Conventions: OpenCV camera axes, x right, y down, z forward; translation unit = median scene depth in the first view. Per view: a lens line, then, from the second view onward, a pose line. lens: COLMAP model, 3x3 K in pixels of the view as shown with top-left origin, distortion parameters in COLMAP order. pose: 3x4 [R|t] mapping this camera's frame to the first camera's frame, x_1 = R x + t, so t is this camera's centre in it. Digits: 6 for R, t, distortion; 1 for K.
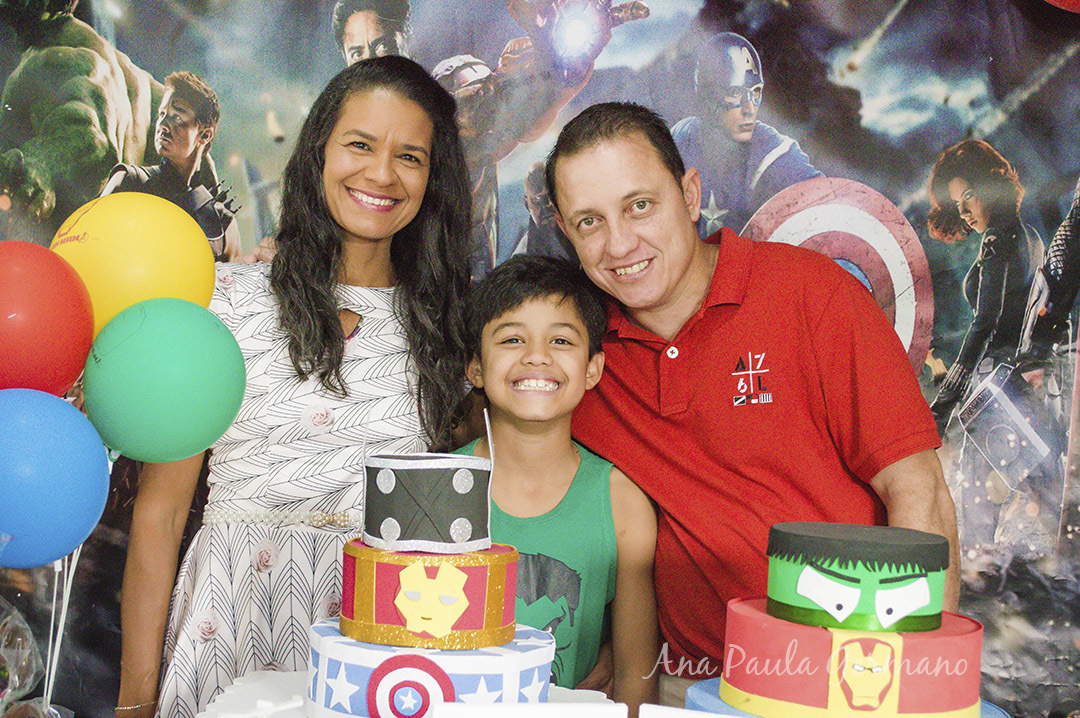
lens RADIAL K [[1800.8, 0, 541.9], [0, 1800.8, 403.5], [0, 0, 1]] dist [0.031286, 0.059477]
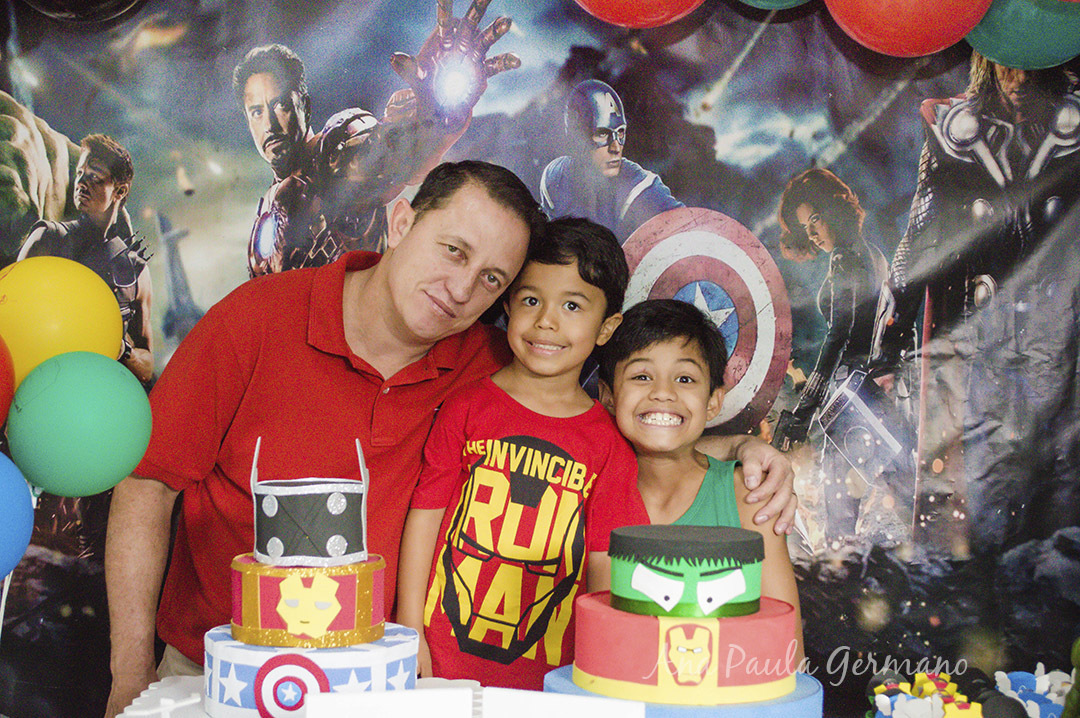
lens RADIAL K [[1879.5, 0, 549.2], [0, 1879.5, 396.2], [0, 0, 1]] dist [-0.011167, 0.095779]
pose [[0.999057, -0.040991, 0.014291, 0.052809], [0.041021, 0.999157, -0.001784, -0.012109], [-0.014206, 0.002369, 0.999896, -0.140857]]
